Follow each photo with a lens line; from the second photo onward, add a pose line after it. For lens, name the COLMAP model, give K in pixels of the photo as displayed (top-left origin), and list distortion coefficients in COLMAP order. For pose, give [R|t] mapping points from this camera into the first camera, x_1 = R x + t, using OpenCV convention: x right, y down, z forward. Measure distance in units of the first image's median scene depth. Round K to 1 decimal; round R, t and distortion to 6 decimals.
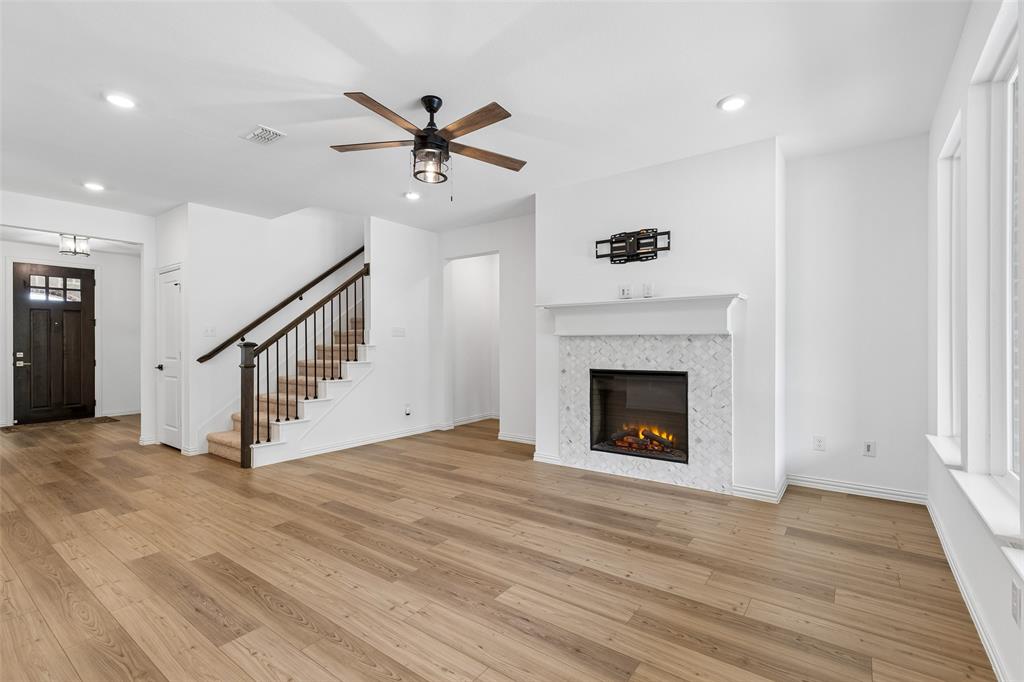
lens RADIAL K [[465.2, 0, 512.8], [0, 465.2, 341.6], [0, 0, 1]] dist [0.011384, -0.002824]
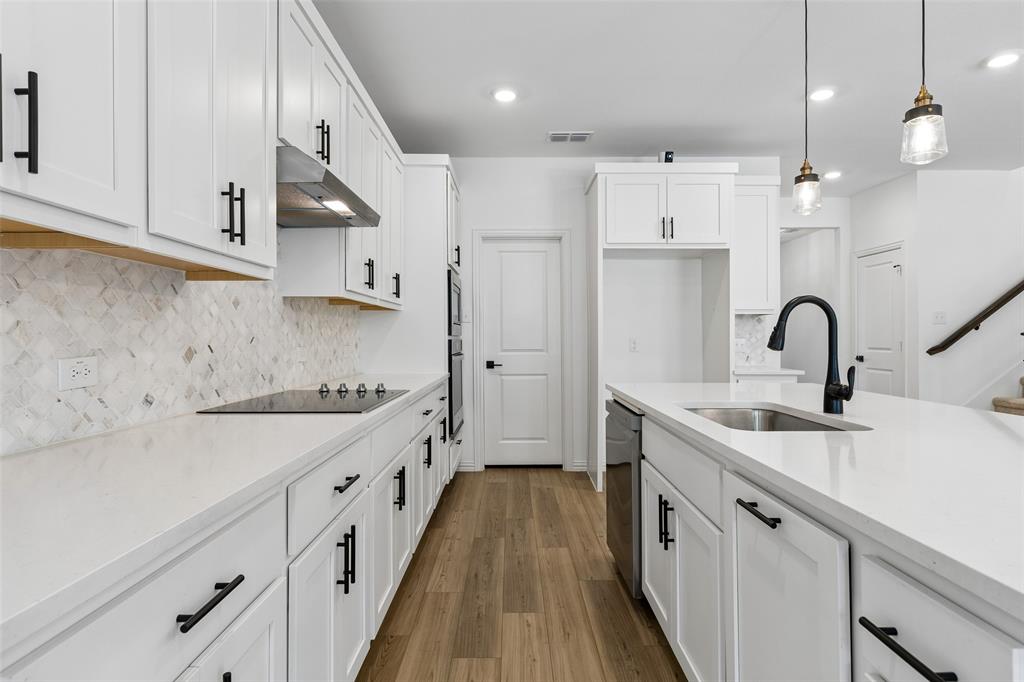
lens RADIAL K [[553.2, 0, 512.5], [0, 553.2, 333.6], [0, 0, 1]] dist [0.004557, -0.002977]
pose [[0.595265, -0.000218, -0.803530, -0.403868], [0.000335, 1.000000, -0.000023, 0.007963], [0.803530, -0.000256, 0.595265, -0.291175]]
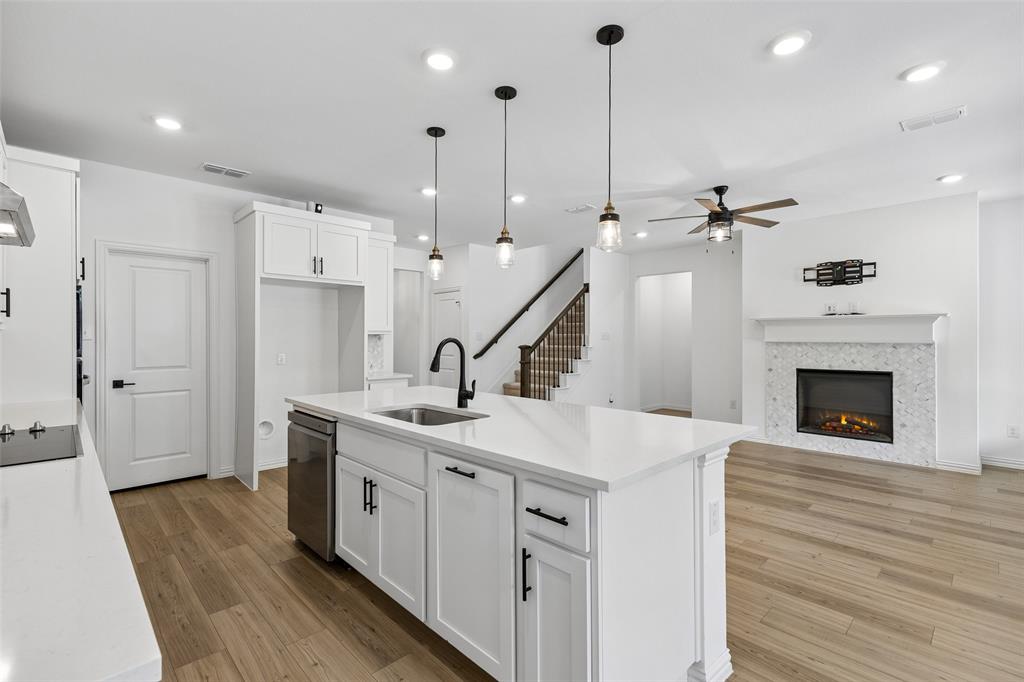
lens RADIAL K [[465.2, 0, 511.4], [0, 465.2, 335.3], [0, 0, 1]] dist [0.011384, -0.002824]
pose [[0.986171, 0.003402, -0.165695, -0.440167], [-0.004229, 0.999980, -0.004642, -0.025217], [0.165676, 0.005279, 0.986166, -0.439426]]
